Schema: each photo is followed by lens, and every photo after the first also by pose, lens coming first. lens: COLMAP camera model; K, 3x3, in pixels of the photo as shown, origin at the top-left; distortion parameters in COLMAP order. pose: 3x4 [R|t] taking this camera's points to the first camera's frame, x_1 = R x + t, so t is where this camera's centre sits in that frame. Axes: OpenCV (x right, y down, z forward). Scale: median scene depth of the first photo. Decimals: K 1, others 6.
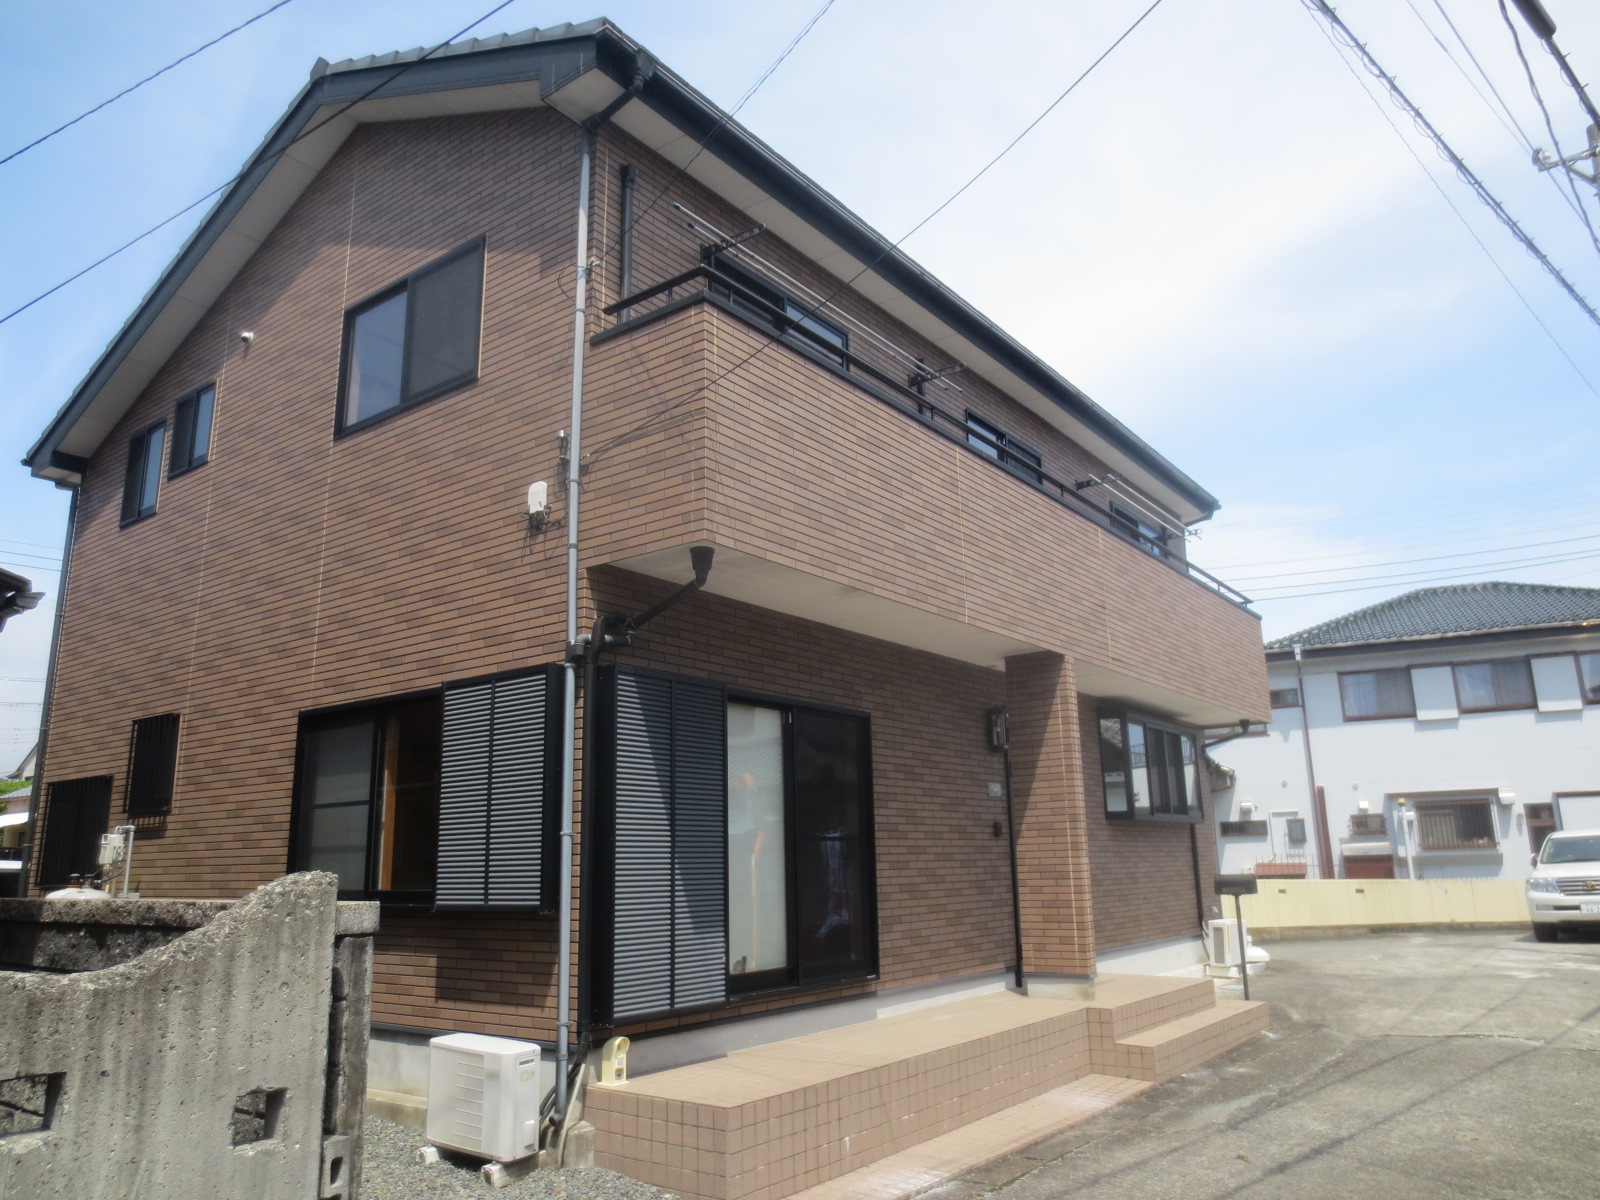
lens RADIAL K [[1133.9, 0, 802.4], [0, 1133.9, 596.5], [0, 0, 1]] dist [-0.049994, 0.044273]
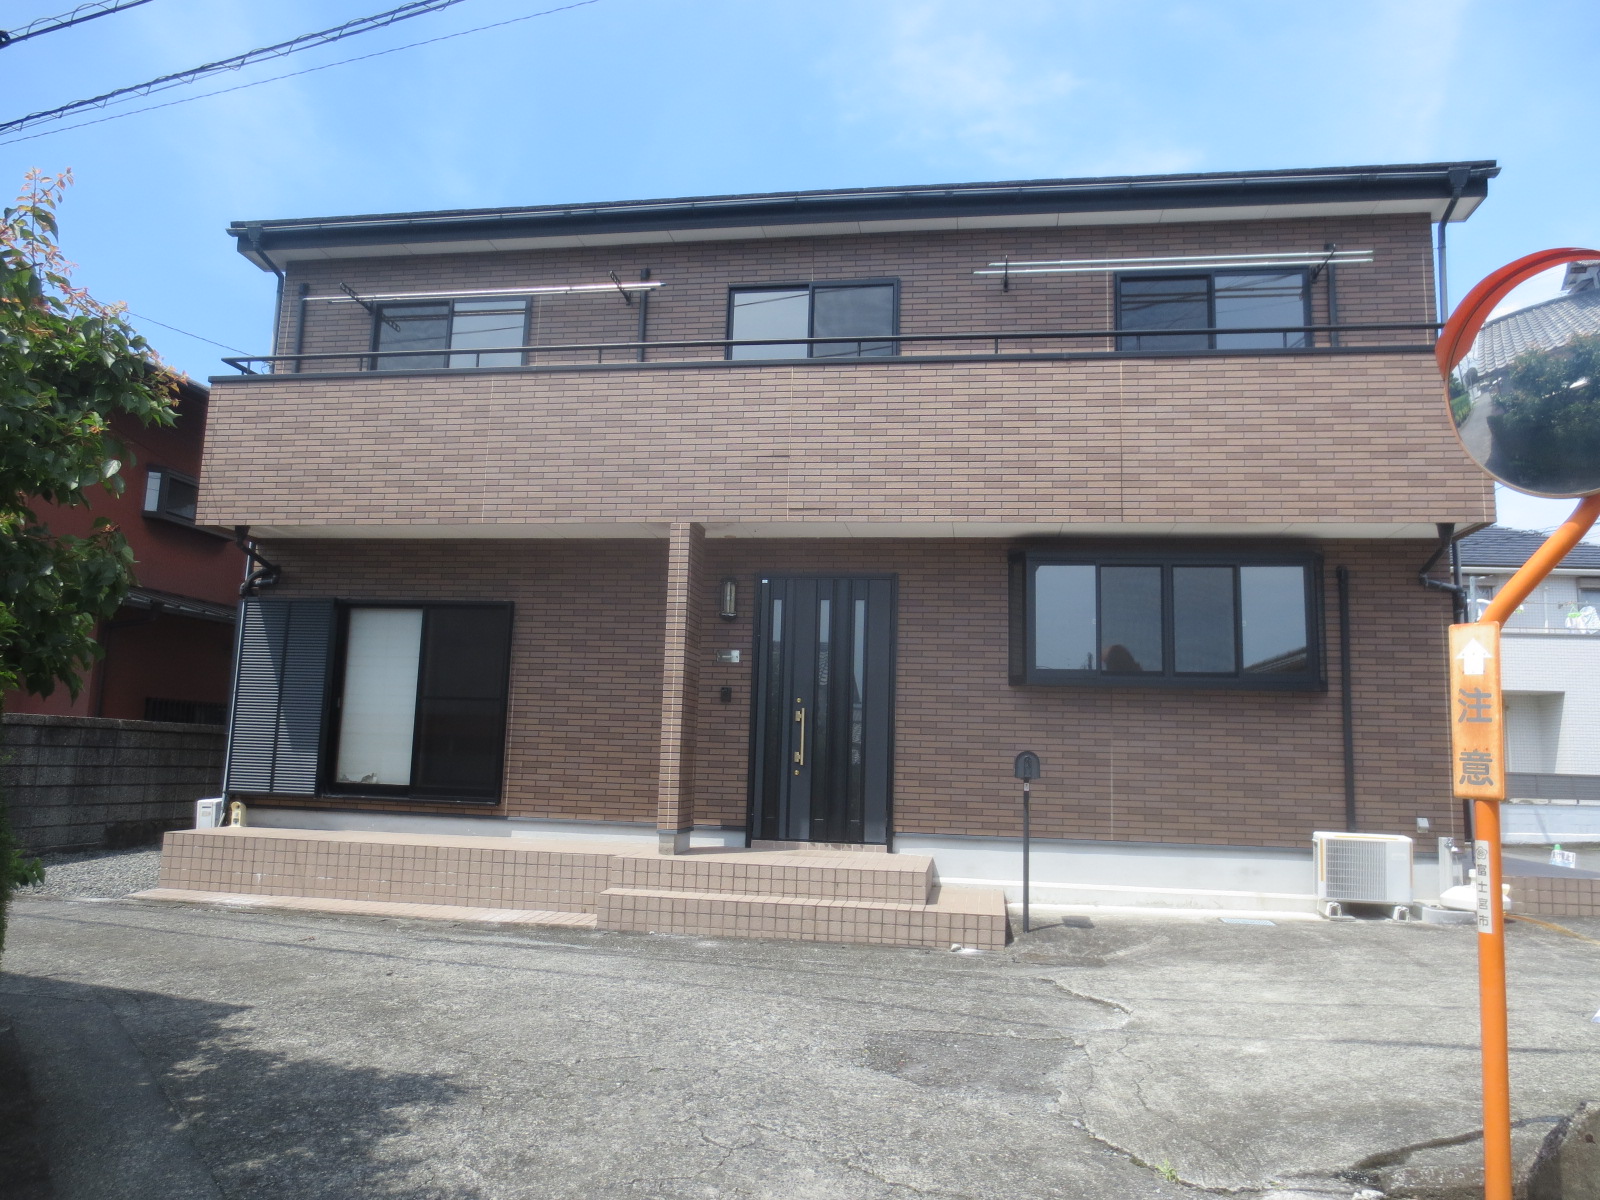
lens RADIAL K [[1133.9, 0, 802.4], [0, 1133.9, 596.5], [0, 0, 1]] dist [-0.049994, 0.044273]
pose [[0.464250, -0.094112, -0.880690, 1.515021], [0.166980, 0.985808, -0.017322, 0.198985], [0.869821, -0.139015, 0.473377, 0.787627]]
